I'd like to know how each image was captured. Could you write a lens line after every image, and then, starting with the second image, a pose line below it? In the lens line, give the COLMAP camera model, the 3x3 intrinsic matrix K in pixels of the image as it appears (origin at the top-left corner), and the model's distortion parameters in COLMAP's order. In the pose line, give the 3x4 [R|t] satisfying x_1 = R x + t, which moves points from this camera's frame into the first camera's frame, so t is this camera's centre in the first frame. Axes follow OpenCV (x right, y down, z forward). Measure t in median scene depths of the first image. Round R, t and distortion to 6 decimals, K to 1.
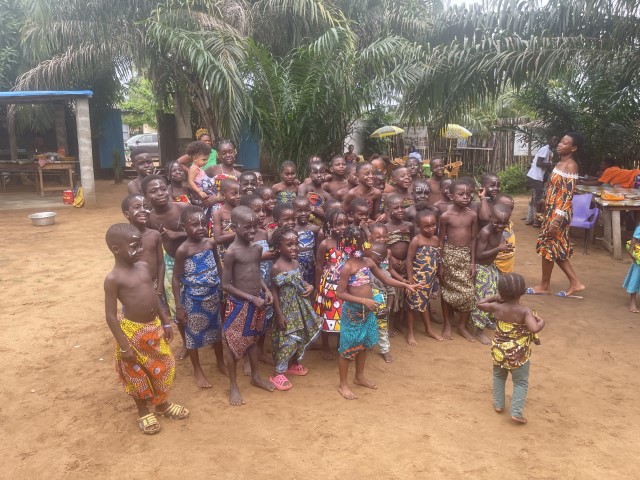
lens RADIAL K [[490.2, 0, 328.1], [0, 490.2, 236.5], [0, 0, 1]] dist [0.086926, -0.119540]
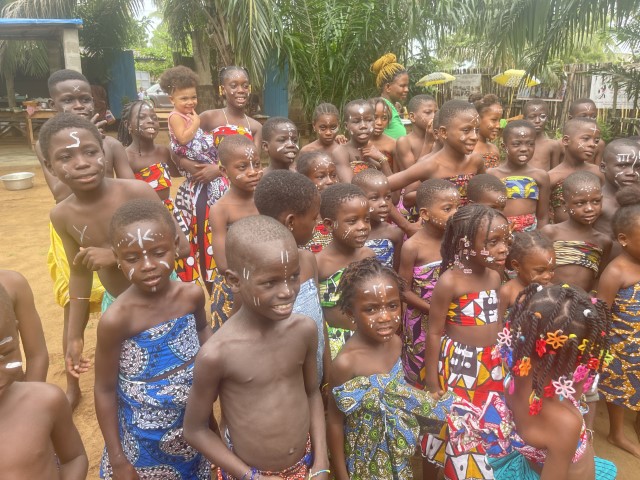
lens RADIAL K [[490.2, 0, 328.1], [0, 490.2, 236.5], [0, 0, 1]] dist [0.086926, -0.119540]
pose [[0.998478, 0.022694, -0.050272, -0.039227], [-0.018161, 0.995877, 0.088874, -0.027765], [0.052082, -0.087826, 0.994773, 0.234332]]
